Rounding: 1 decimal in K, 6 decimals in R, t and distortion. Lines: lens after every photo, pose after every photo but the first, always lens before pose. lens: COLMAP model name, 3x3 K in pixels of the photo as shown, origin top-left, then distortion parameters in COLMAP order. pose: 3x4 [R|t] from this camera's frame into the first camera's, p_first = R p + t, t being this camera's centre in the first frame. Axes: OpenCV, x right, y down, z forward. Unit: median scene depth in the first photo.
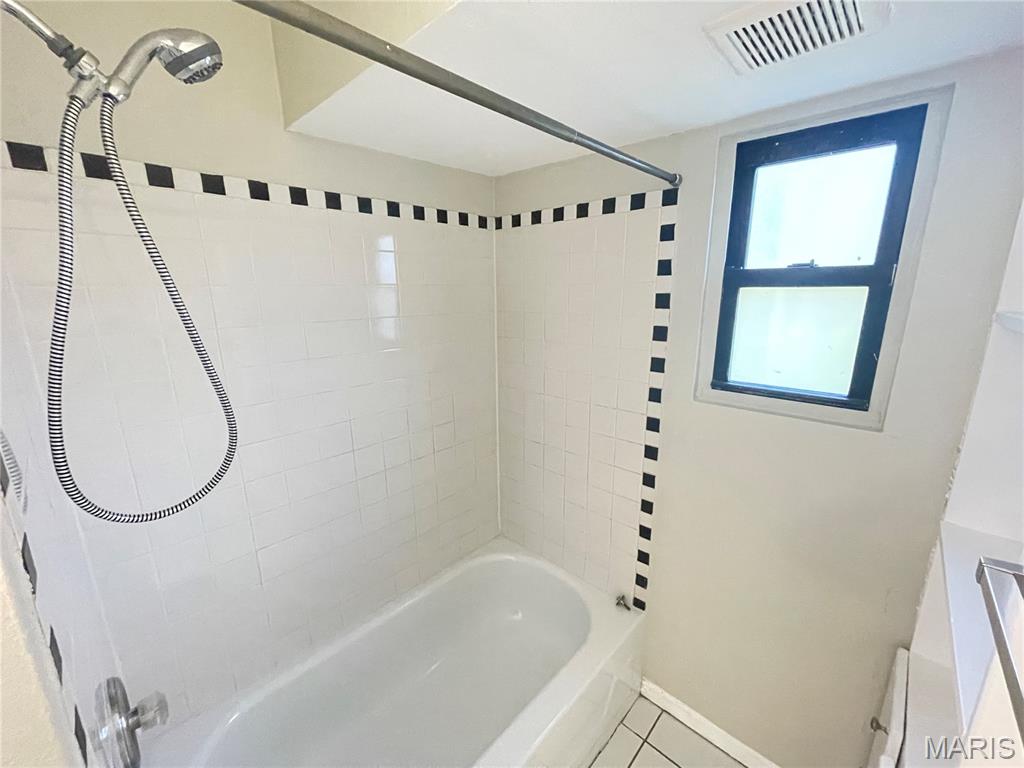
lens RADIAL K [[415.2, 0, 511.6], [0, 415.2, 384.6], [0, 0, 1]] dist [-0.003481, 0.000312]
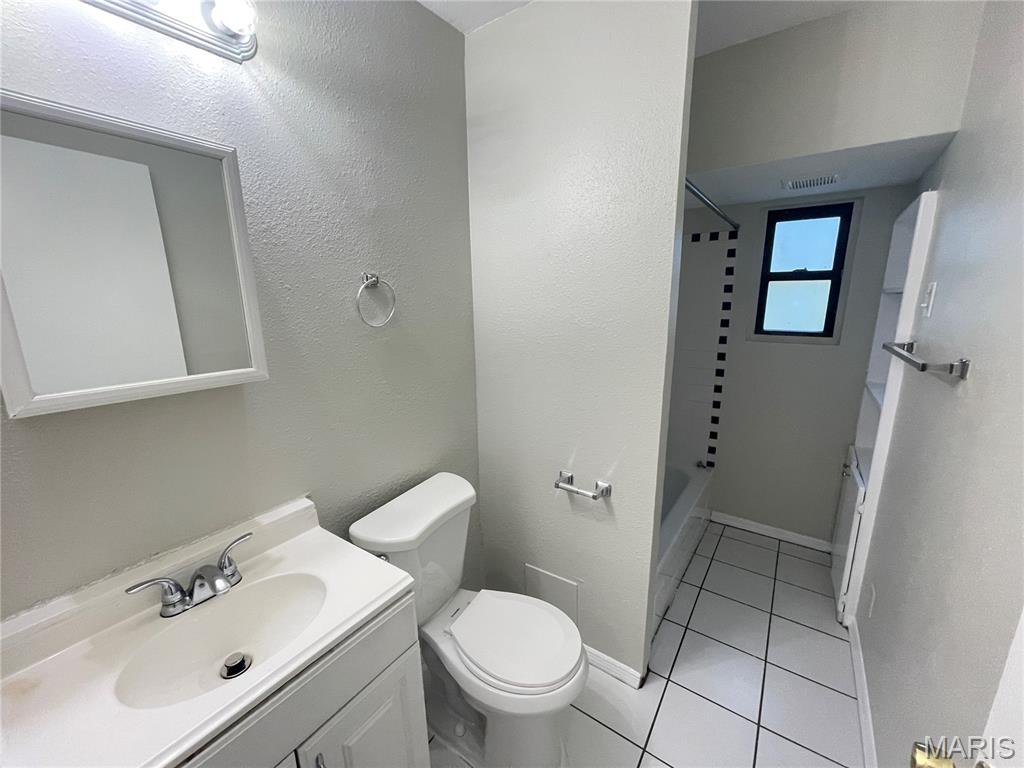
lens RADIAL K [[415.2, 0, 513.0], [0, 415.2, 385.7], [0, 0, 1]] dist [-0.003481, 0.000312]
pose [[0.990193, -0.032556, 0.135861, -0.908908], [0.034363, 0.999349, -0.010975, 0.234851], [-0.135415, 0.015536, 0.990667, -0.758926]]
